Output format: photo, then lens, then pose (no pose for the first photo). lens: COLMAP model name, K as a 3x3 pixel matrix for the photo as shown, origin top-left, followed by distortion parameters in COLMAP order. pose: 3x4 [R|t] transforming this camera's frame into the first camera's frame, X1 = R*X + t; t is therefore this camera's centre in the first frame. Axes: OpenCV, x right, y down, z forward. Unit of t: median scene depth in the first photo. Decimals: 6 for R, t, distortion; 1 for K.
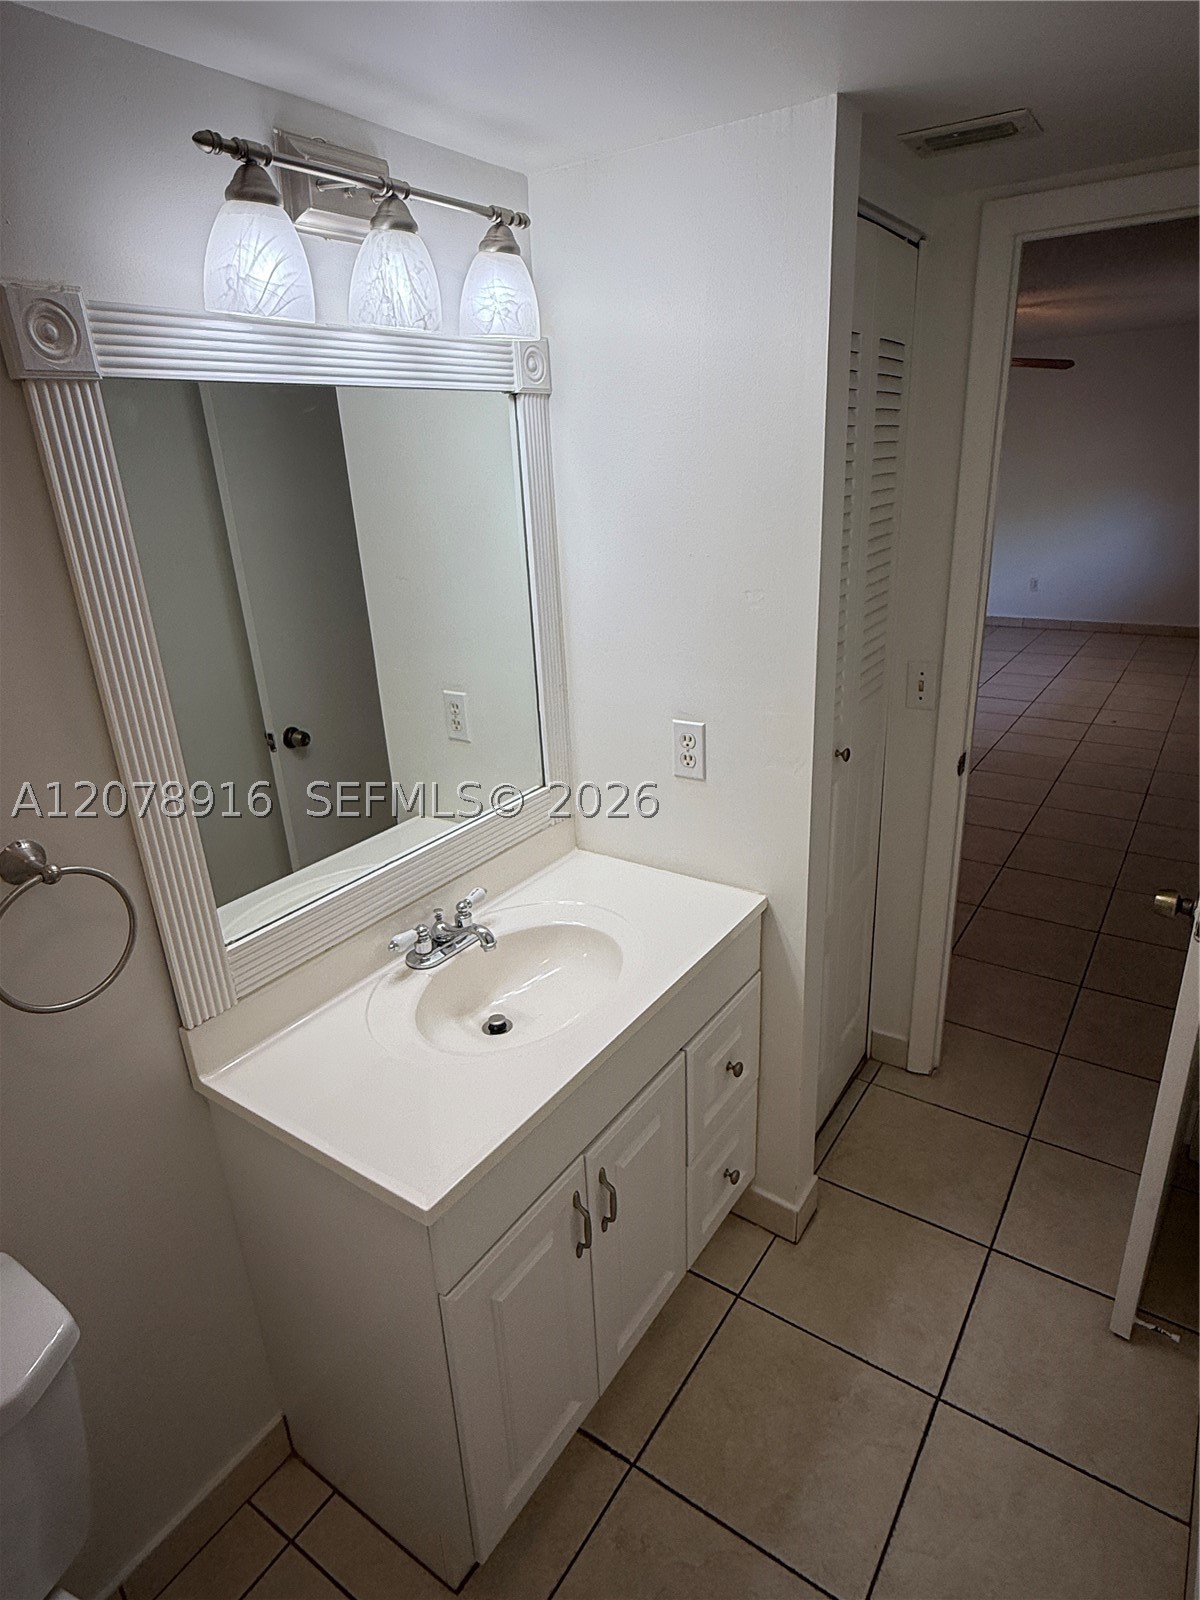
lens RADIAL K [[919.6, 0, 604.8], [0, 919.6, 807.7], [0, 0, 1]] dist [-0.005868, 0.003407]
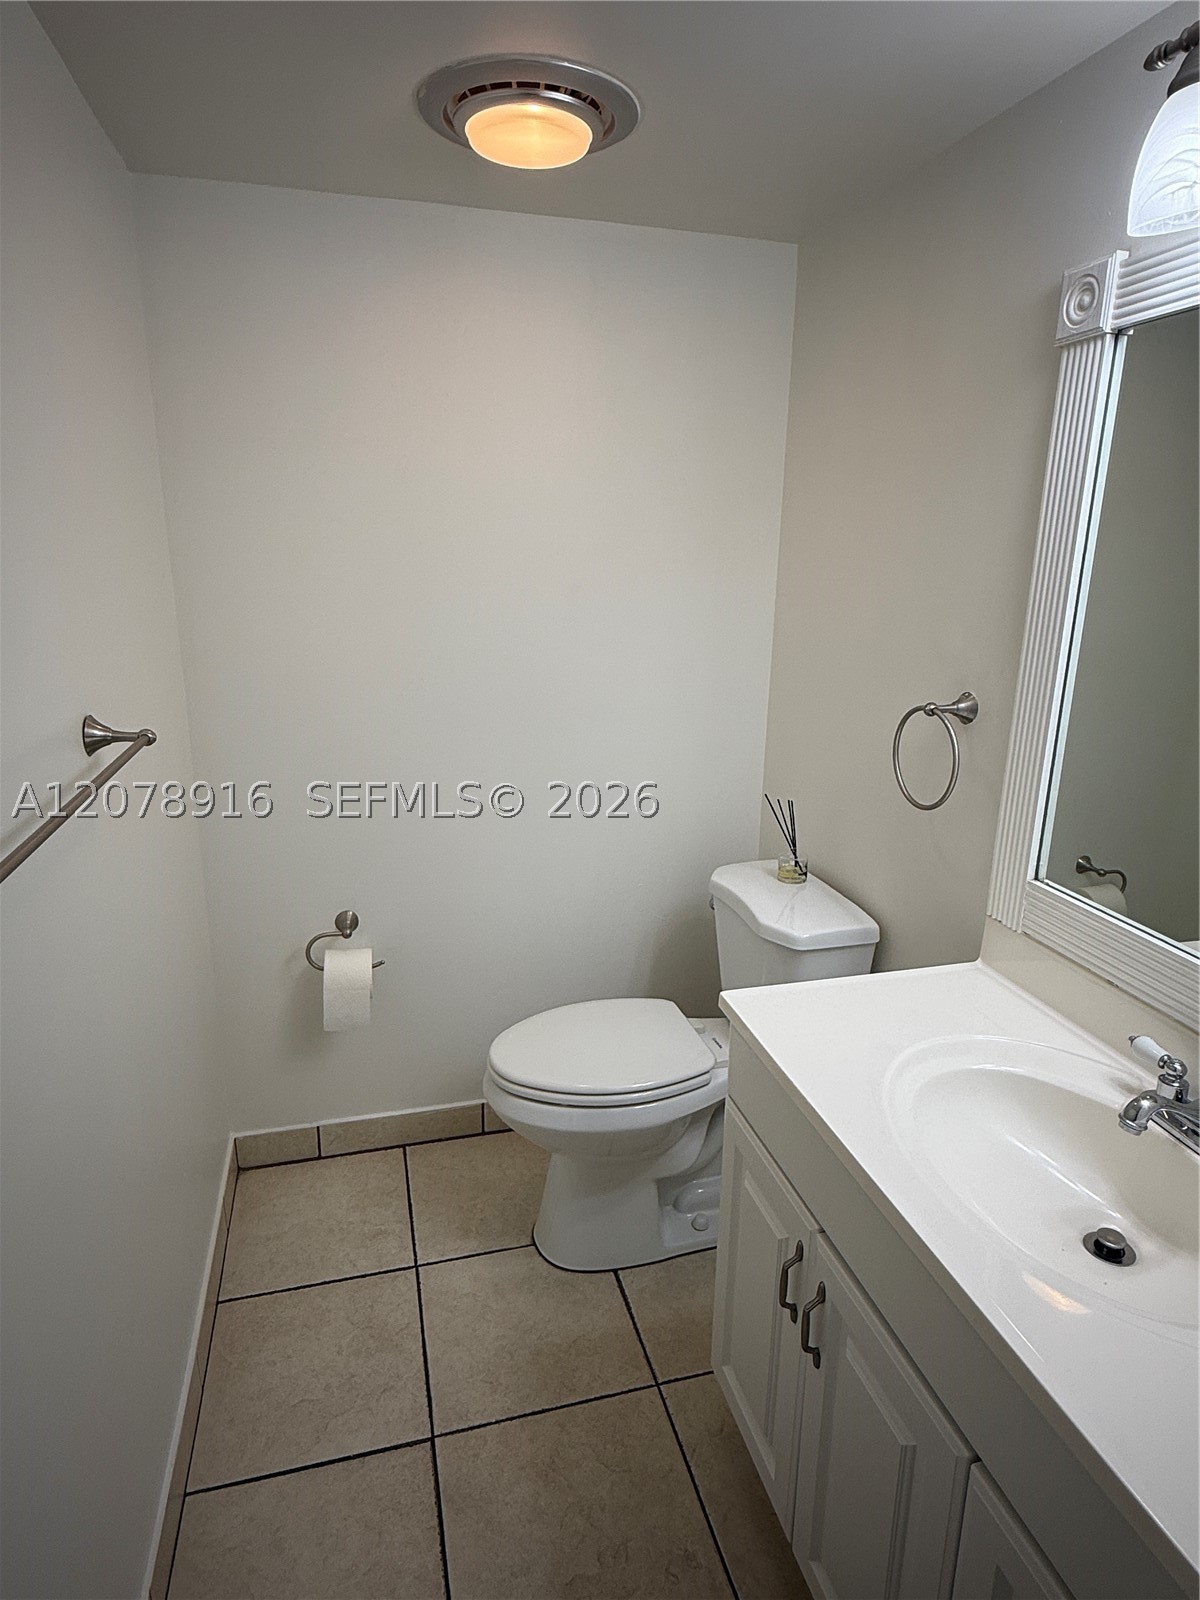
lens RADIAL K [[919.6, 0, 600.0], [0, 919.6, 794.9], [0, 0, 1]] dist [-0.005868, 0.003407]
pose [[-0.643895, 0.241834, -0.725890, 0.805598], [-0.257629, 0.824803, 0.503315, -0.411383], [0.720435, 0.511093, -0.468783, 1.385915]]
